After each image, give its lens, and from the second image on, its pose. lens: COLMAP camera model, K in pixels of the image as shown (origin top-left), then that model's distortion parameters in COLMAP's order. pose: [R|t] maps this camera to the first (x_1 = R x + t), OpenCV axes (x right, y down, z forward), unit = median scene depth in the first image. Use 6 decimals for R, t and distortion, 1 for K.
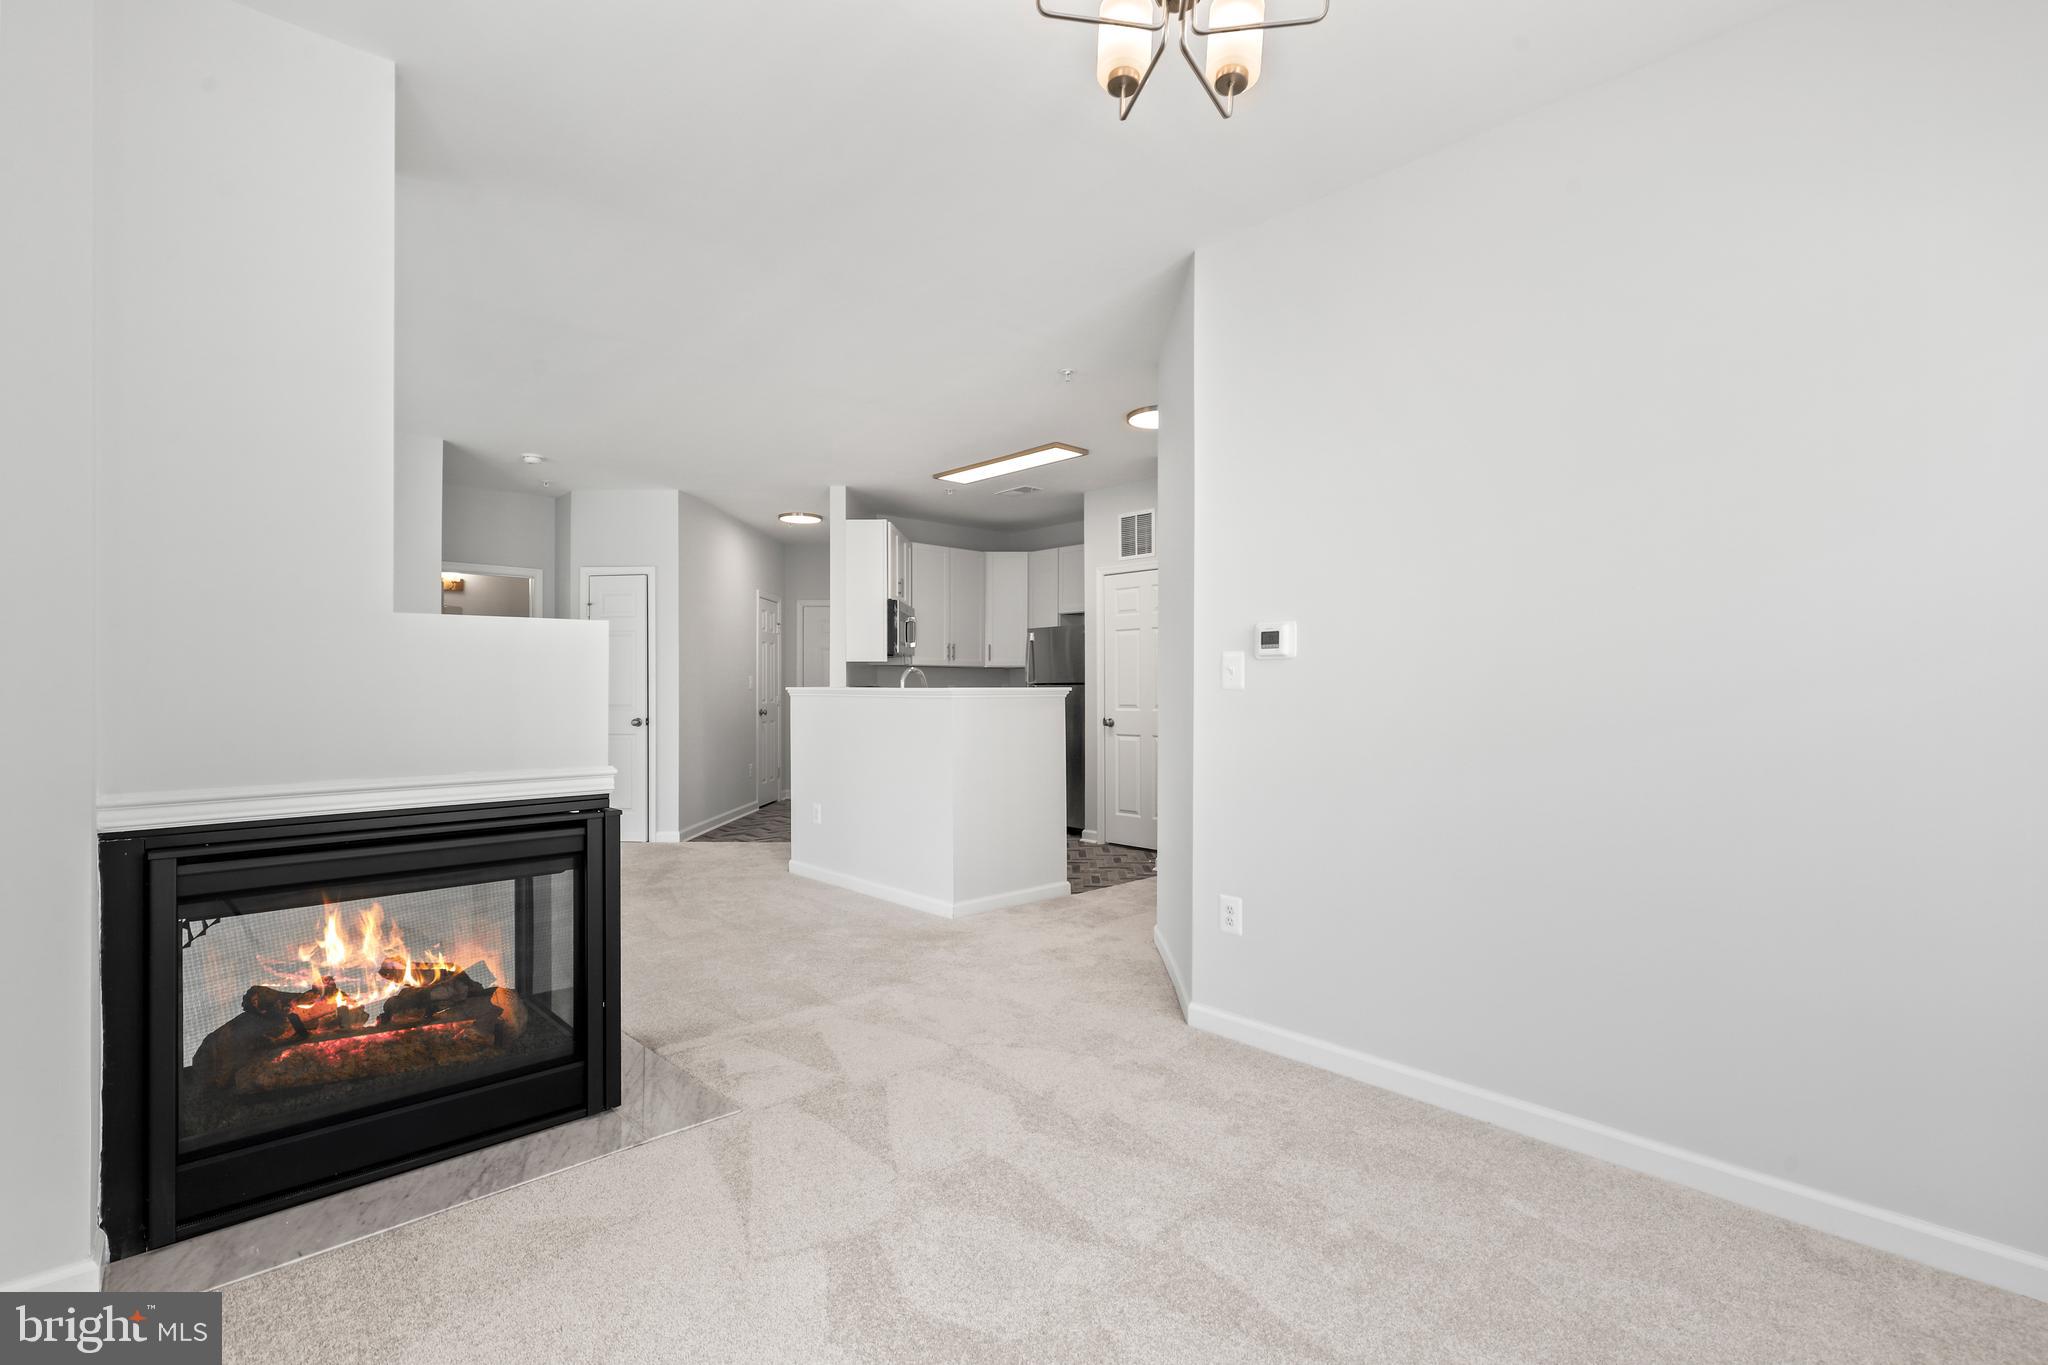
lens RADIAL K [[941.1, 0, 1031.0], [0, 941.1, 691.3], [0, 0, 1]] dist [0.000537, 0.000071]
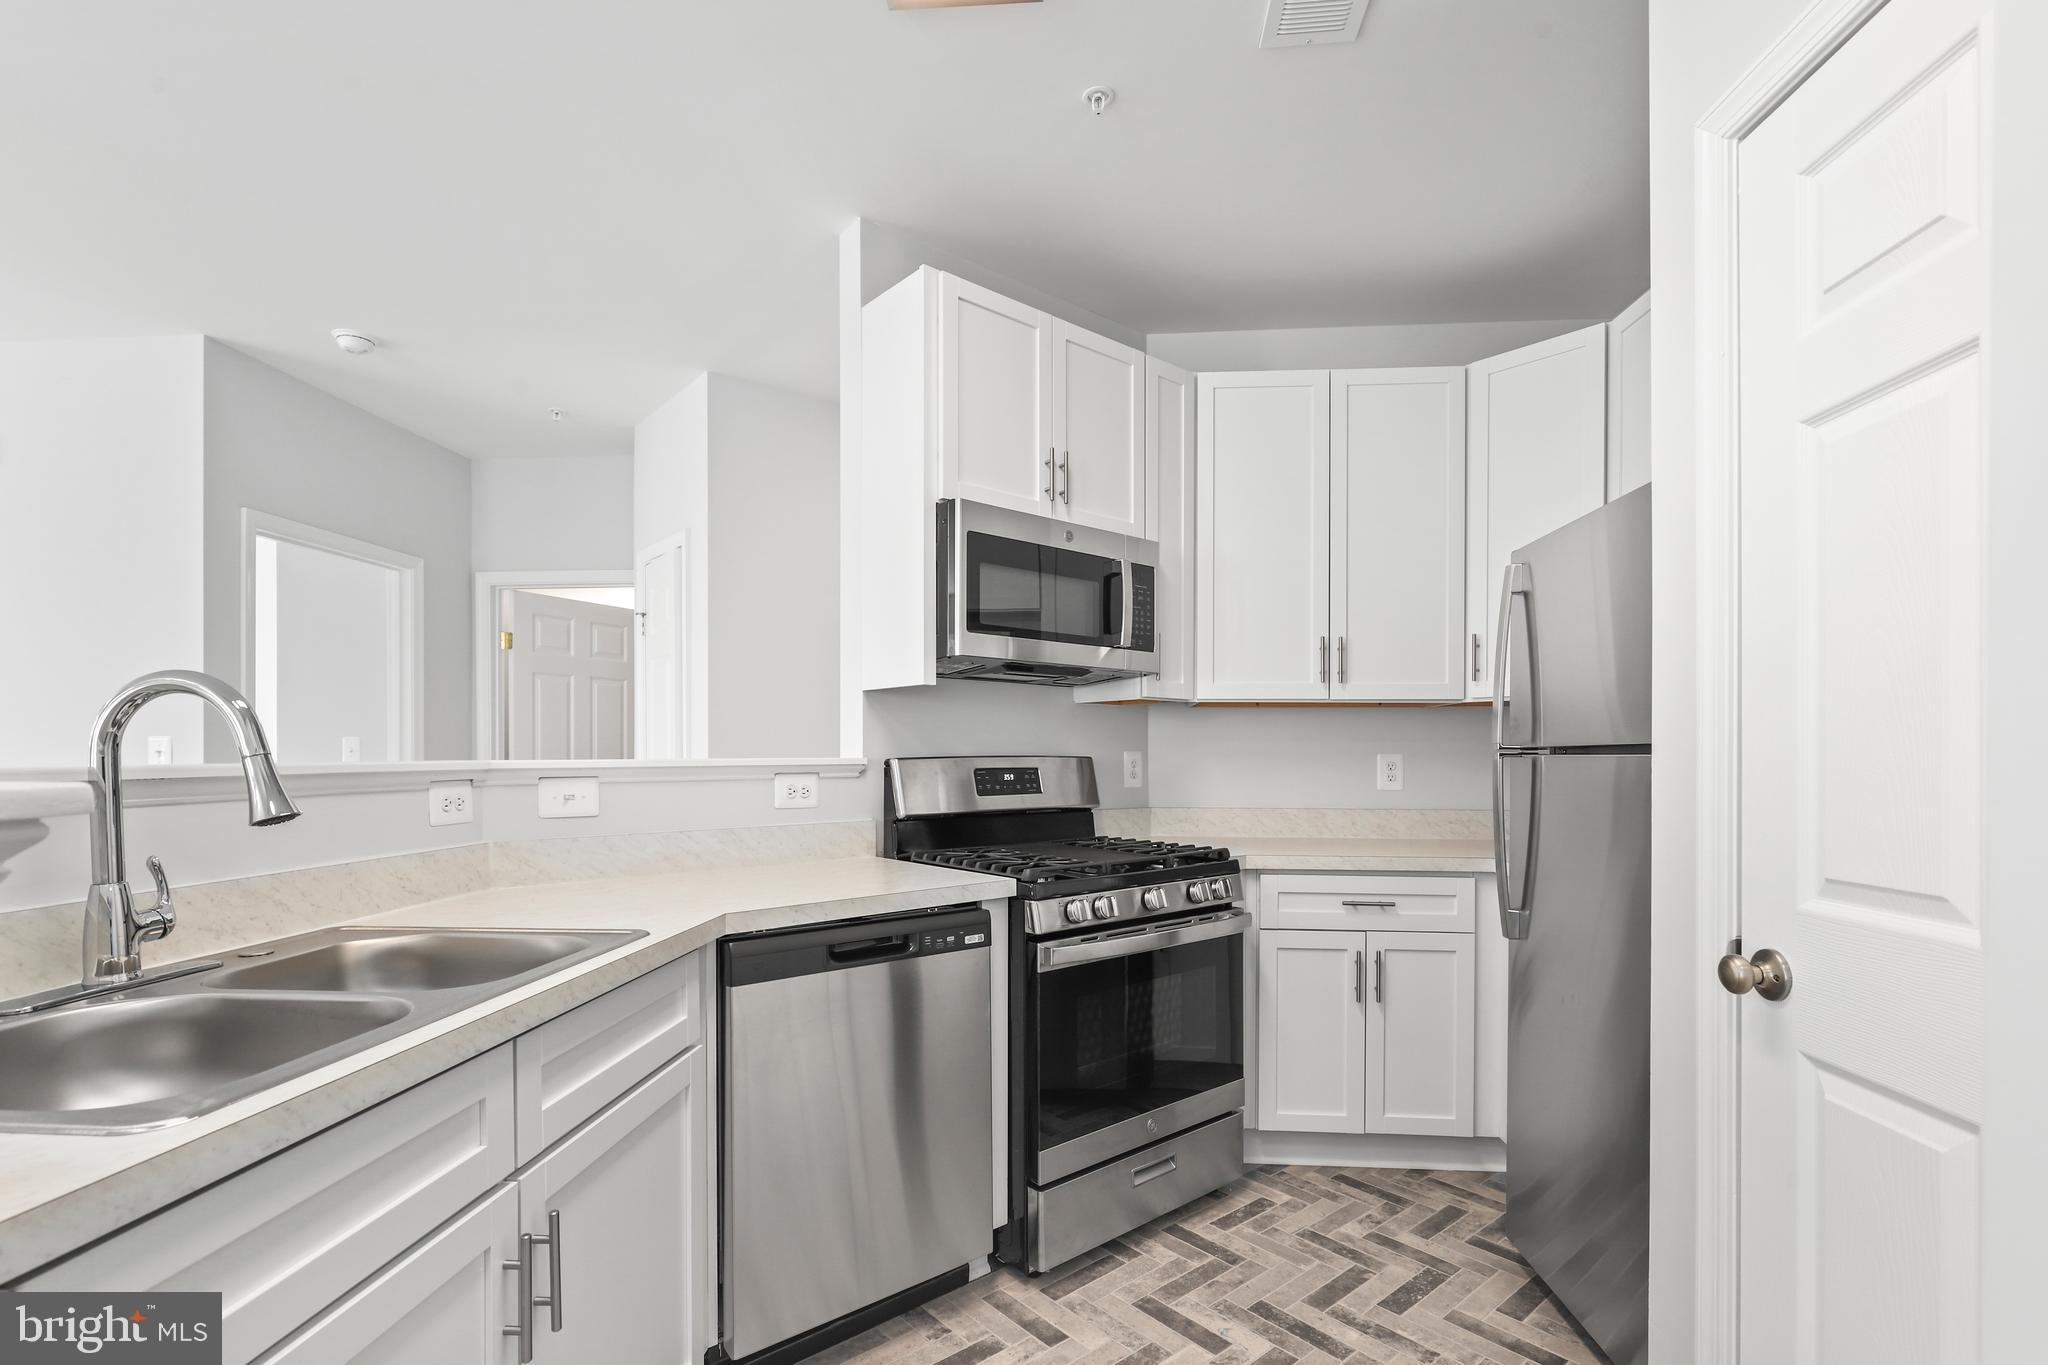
lens RADIAL K [[972.6, 0, 1029.1], [0, 972.6, 753.5], [0, 0, 1]] dist [0.000724, 0.000187]
pose [[0.677722, -0.000201, -0.735318, 0.124603], [0.000722, 1.000000, 0.000392, -0.008433], [0.735318, -0.000797, 0.677722, 0.773815]]
